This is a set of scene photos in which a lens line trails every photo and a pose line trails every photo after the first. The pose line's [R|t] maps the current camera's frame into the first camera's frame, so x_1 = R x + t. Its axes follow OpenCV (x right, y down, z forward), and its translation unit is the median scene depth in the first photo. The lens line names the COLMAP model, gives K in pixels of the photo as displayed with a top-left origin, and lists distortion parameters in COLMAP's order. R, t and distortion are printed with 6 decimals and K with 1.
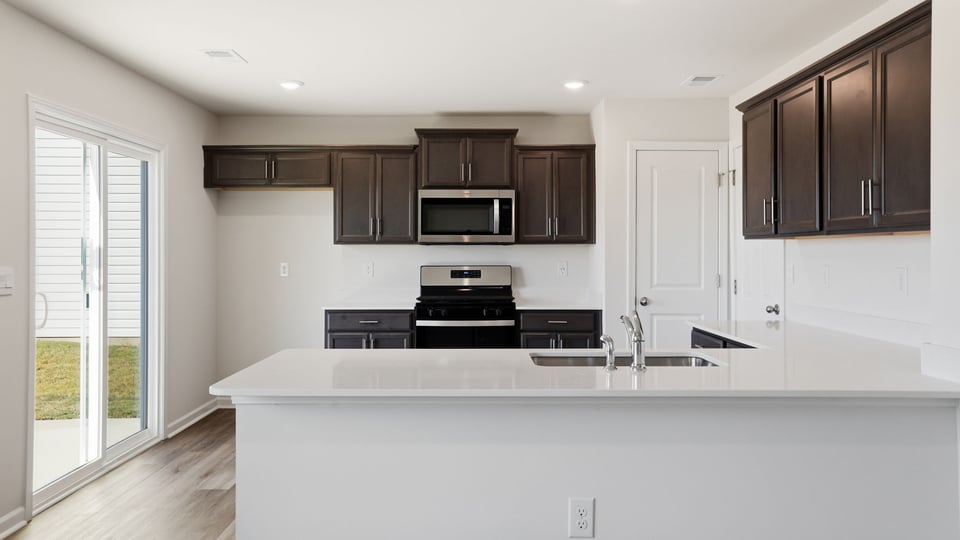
lens RADIAL K [[719.0, 0, 467.7], [0, 719.0, 247.7], [0, 0, 1]] dist [0.002145, 0.001632]
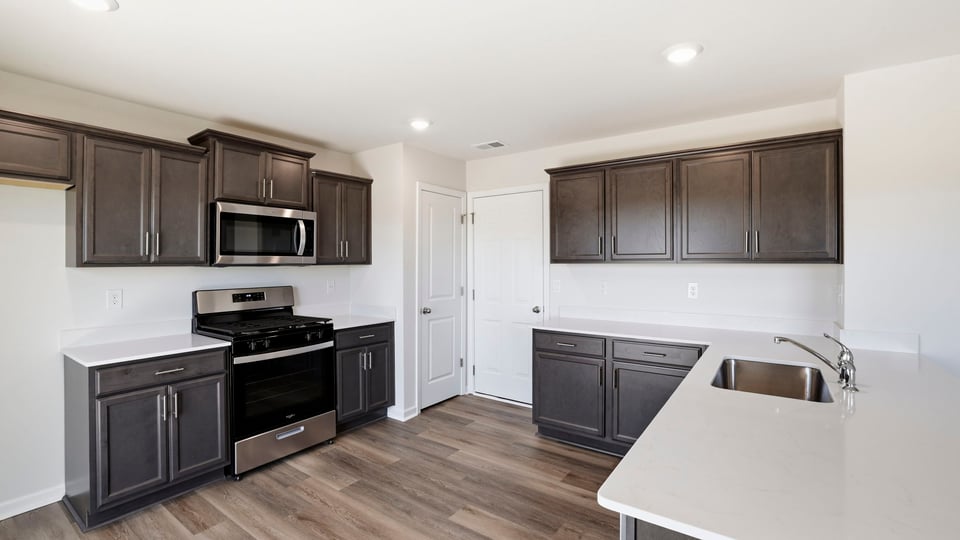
lens RADIAL K [[418.2, 0, 473.2], [0, 418.2, 261.5], [0, 0, 1]] dist [-0.058293, 0.018069]
pose [[0.588031, 0.000317, 0.808838, -0.278921], [-0.004158, 0.999988, 0.002631, -0.012859], [-0.808828, -0.004910, 0.588025, 0.472372]]
